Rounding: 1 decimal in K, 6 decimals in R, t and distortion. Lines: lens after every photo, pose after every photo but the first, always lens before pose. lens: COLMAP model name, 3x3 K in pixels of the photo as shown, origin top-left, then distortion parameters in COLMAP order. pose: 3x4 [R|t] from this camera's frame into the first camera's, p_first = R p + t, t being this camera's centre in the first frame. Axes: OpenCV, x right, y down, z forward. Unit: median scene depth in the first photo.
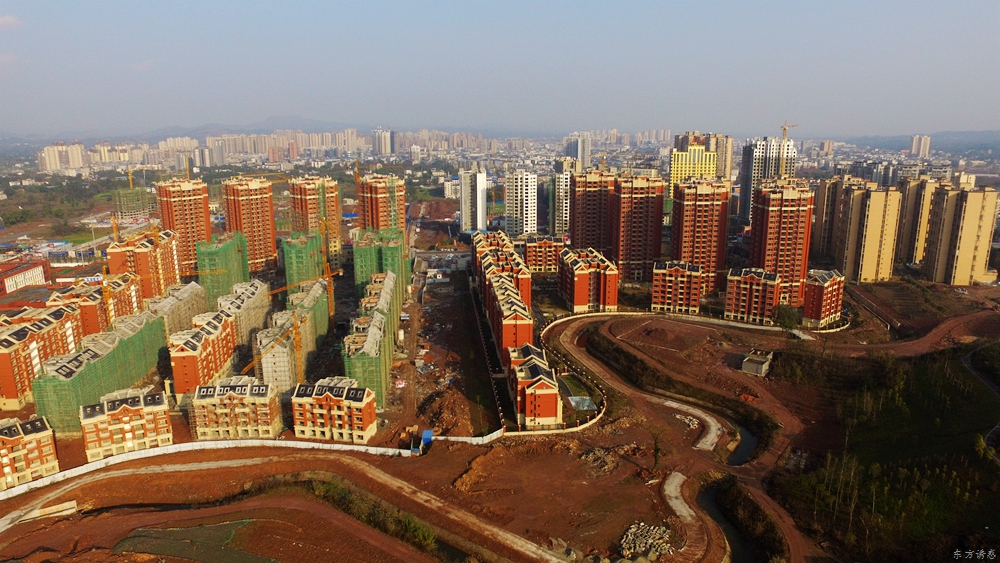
lens RADIAL K [[674.2, 0, 500.8], [0, 674.2, 290.2], [0, 0, 1]] dist [-0.129209, 0.098948]
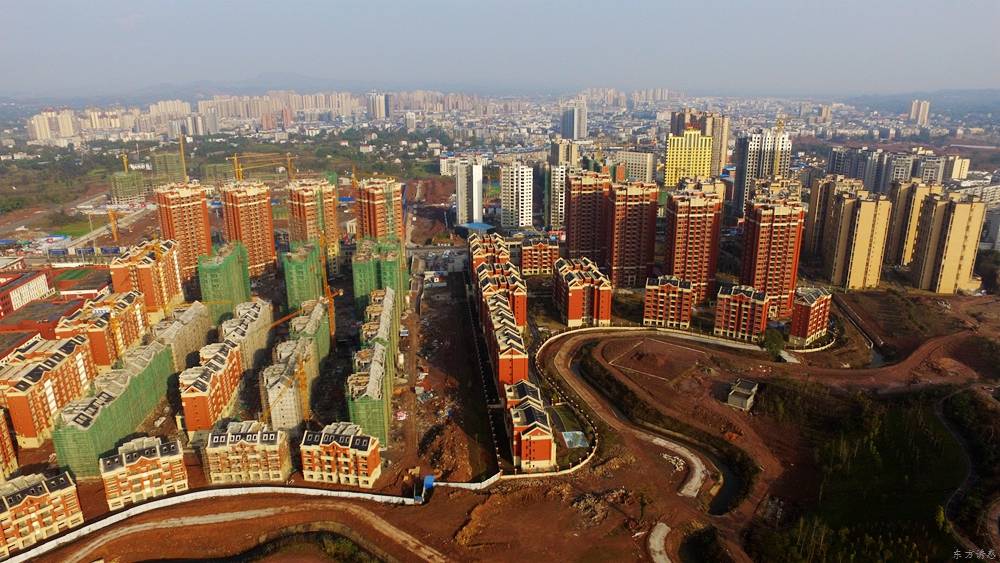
lens RADIAL K [[674.2, 0, 501.1], [0, 674.2, 290.8], [0, 0, 1]] dist [-0.129209, 0.098948]
pose [[0.999976, -0.002708, 0.006409, -0.000444], [0.002277, 0.997800, 0.066255, -0.084688], [-0.006574, -0.066239, 0.997782, -0.021168]]
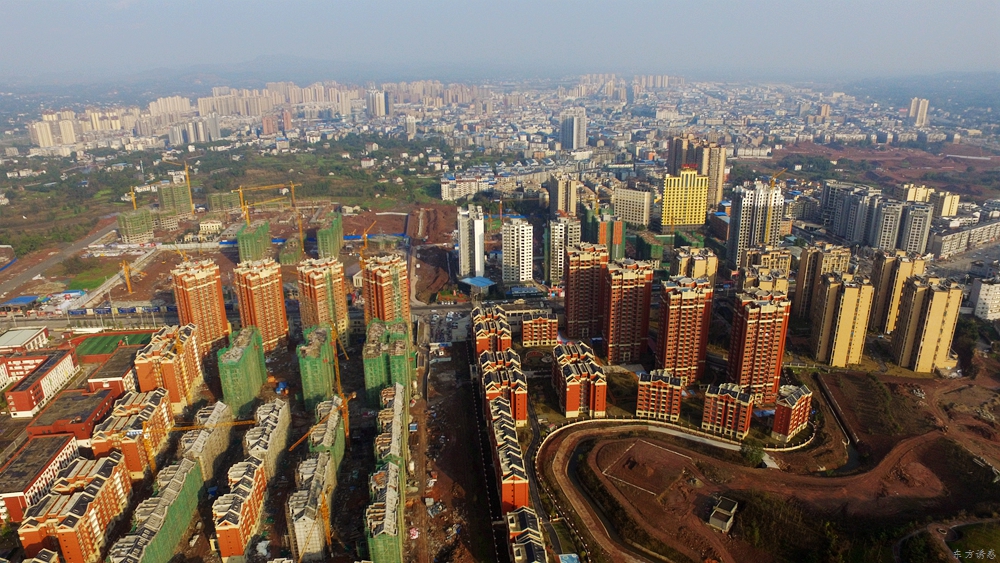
lens RADIAL K [[674.2, 0, 501.1], [0, 674.2, 290.8], [0, 0, 1]] dist [-0.129209, 0.098948]
pose [[0.999954, -0.007732, 0.005687, -0.002138], [0.007133, 0.995088, 0.098733, -0.266514], [-0.006422, -0.098688, 0.995098, -0.067212]]
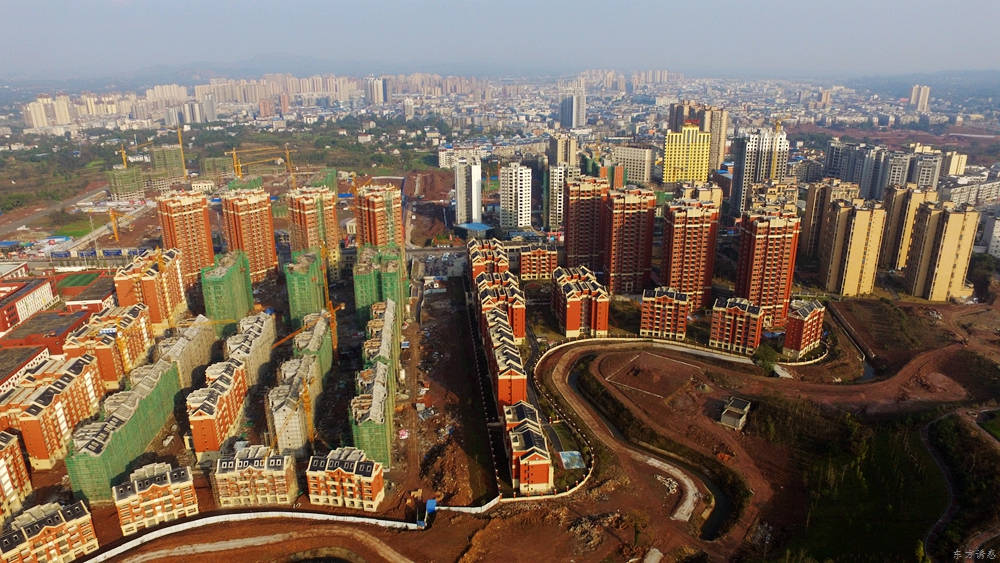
lens RADIAL K [[674.2, 0, 501.1], [0, 674.2, 290.9], [0, 0, 1]] dist [-0.129209, 0.098948]
pose [[0.999957, -0.004541, 0.008091, -0.000706], [0.003751, 0.995460, 0.095106, -0.130567], [-0.008486, -0.095071, 0.995434, -0.032718]]
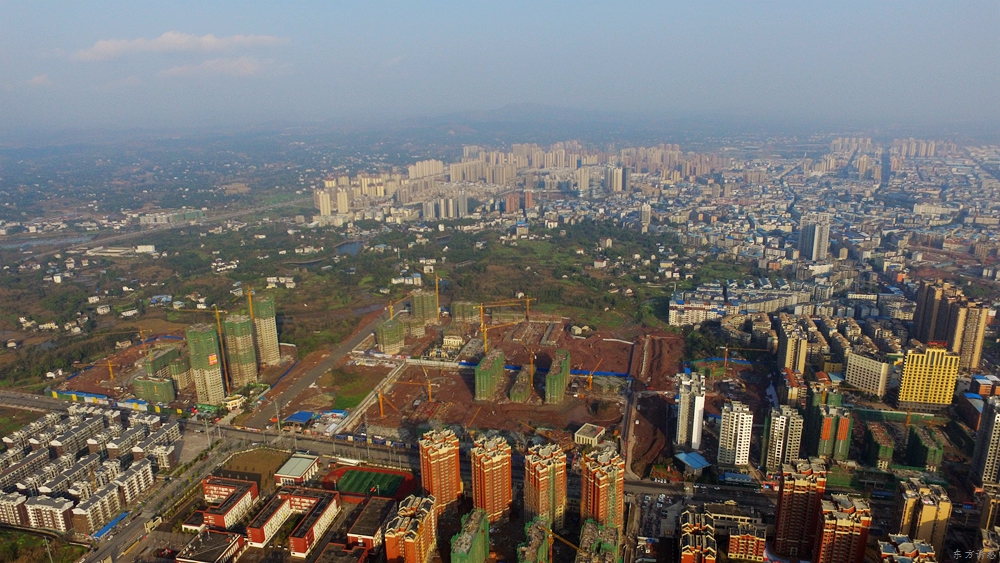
lens RADIAL K [[674.2, 0, 500.0], [0, 674.2, 290.7], [0, 0, 1]] dist [-0.129209, 0.098948]
pose [[0.943669, 0.077370, -0.321718, -0.003249], [-0.064780, 0.996662, 0.049673, -0.593230], [0.324488, -0.026034, 0.945532, -0.149491]]
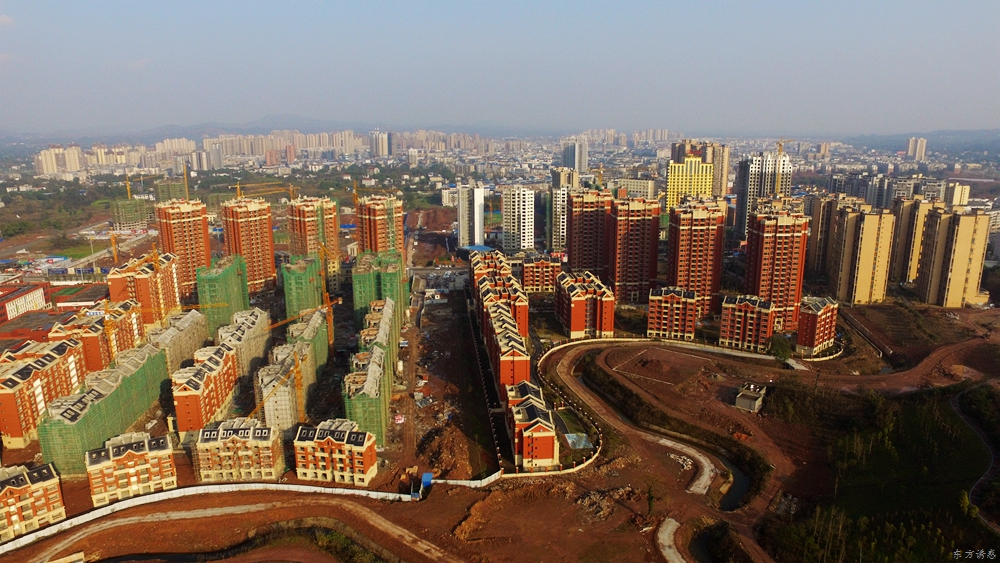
lens RADIAL K [[674.2, 0, 500.9], [0, 674.2, 290.6], [0, 0, 1]] dist [-0.129209, 0.098948]
pose [[0.999991, -0.001347, 0.004005, -0.000207], [0.001330, 0.999989, 0.004412, -0.040812], [-0.004011, -0.004406, 0.999982, -0.009956]]
